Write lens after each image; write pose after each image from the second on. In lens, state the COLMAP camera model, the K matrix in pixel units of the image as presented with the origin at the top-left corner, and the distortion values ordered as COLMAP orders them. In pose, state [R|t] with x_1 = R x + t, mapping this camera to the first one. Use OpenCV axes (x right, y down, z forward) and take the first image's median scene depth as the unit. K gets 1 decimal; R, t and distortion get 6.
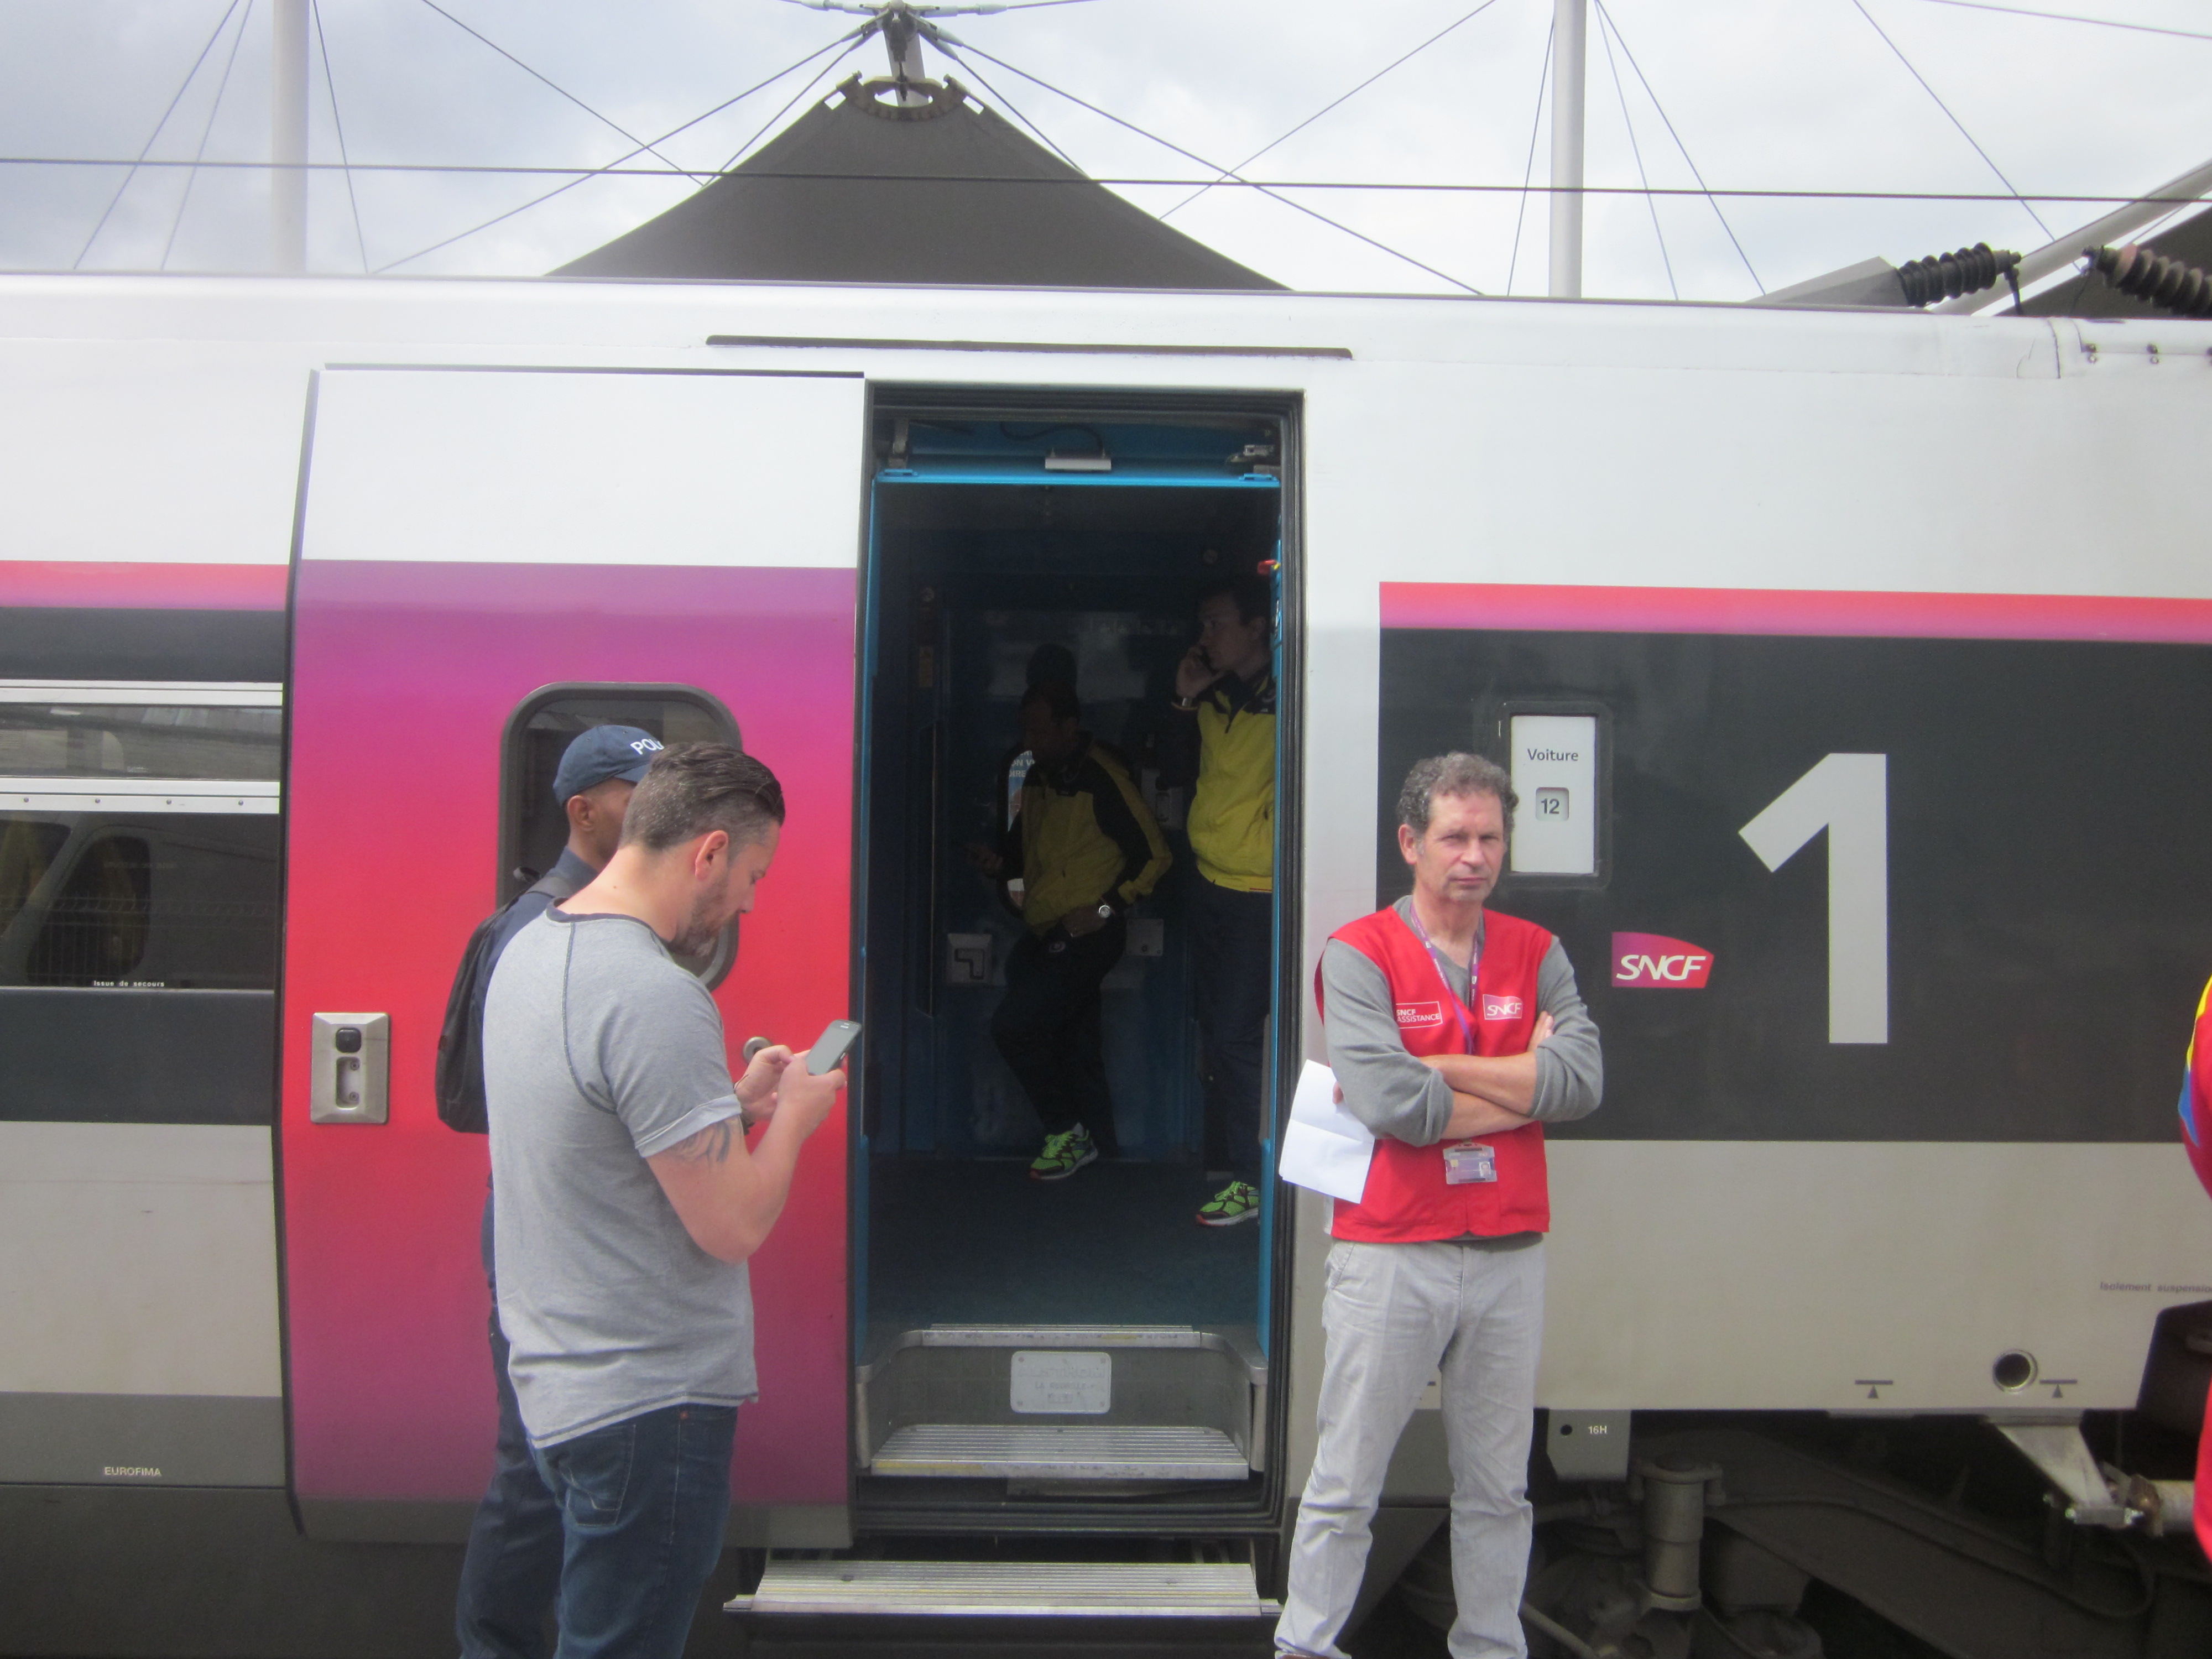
lens RADIAL K [[1943.0, 0, 1155.0], [0, 1943.0, 773.6], [0, 0, 1]] dist [-0.037537, 0.004353]
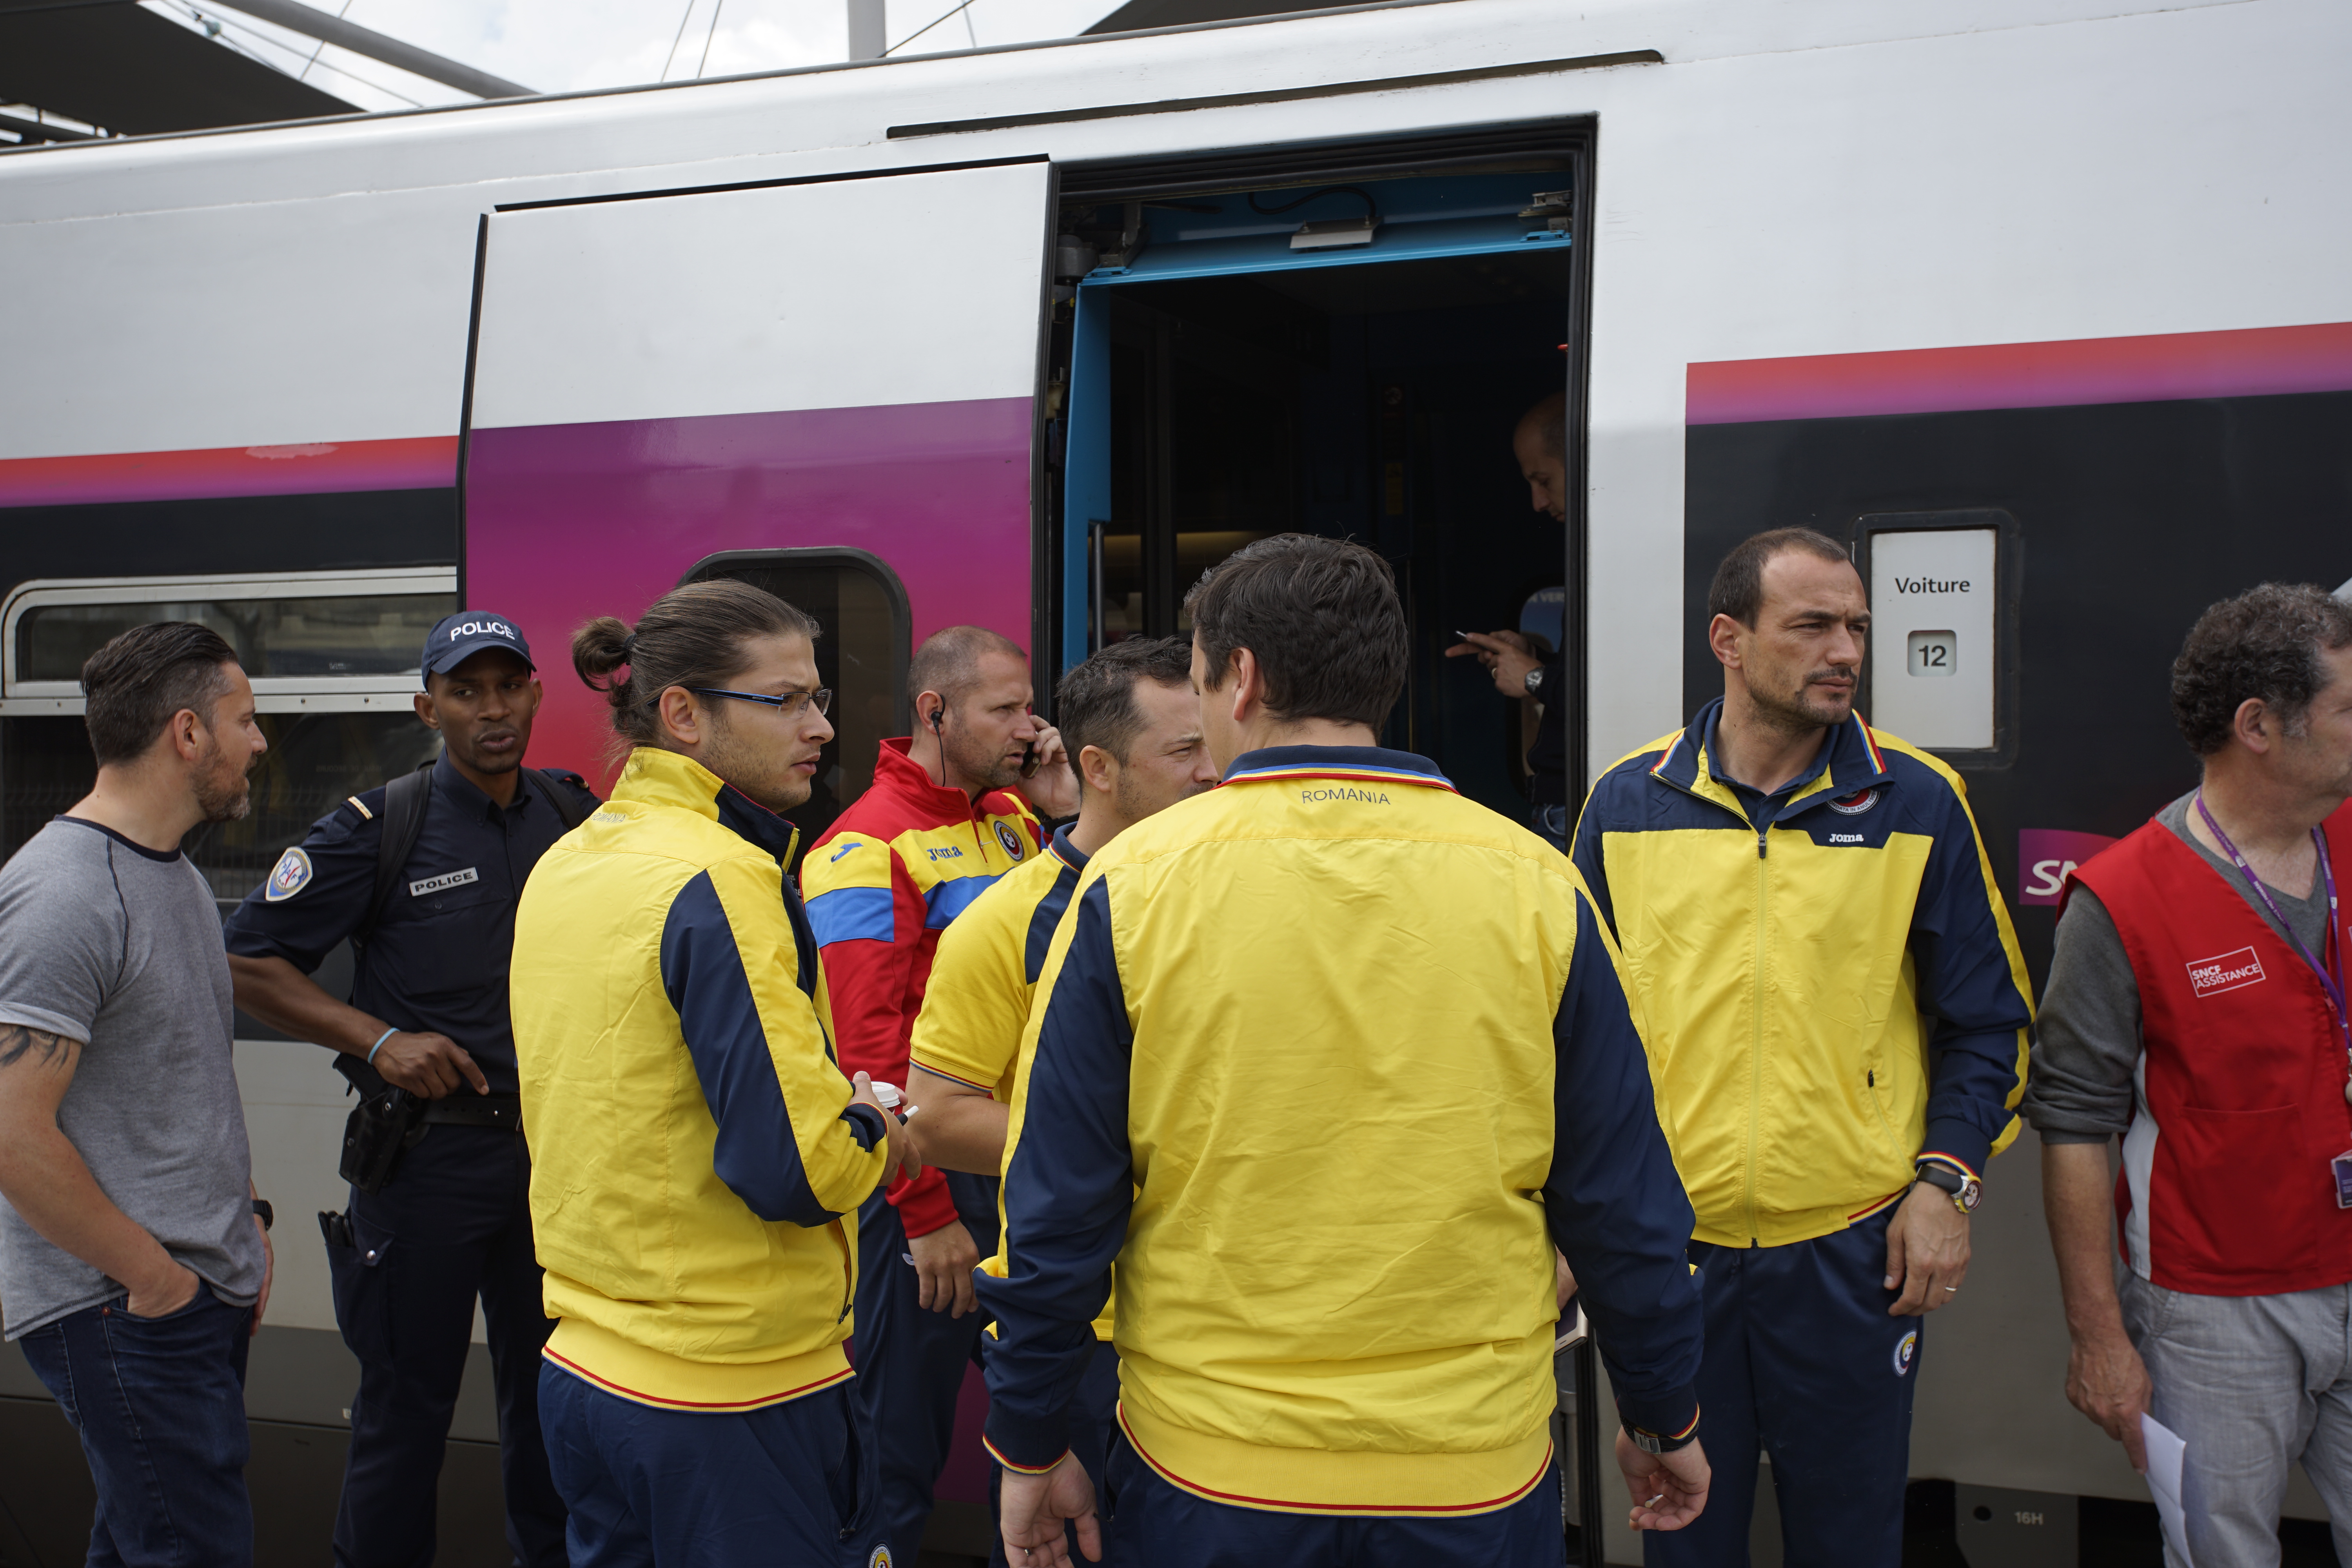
lens RADIAL K [[2565.1, 0, 1174.3], [0, 2565.1, 774.0], [0, 0, 1]] dist [-0.015930, 0.198053]
pose [[0.923514, -0.014923, -0.383274, 0.309688], [0.035886, 0.998221, 0.047604, 0.005089], [0.381882, -0.057717, 0.922407, 0.006137]]
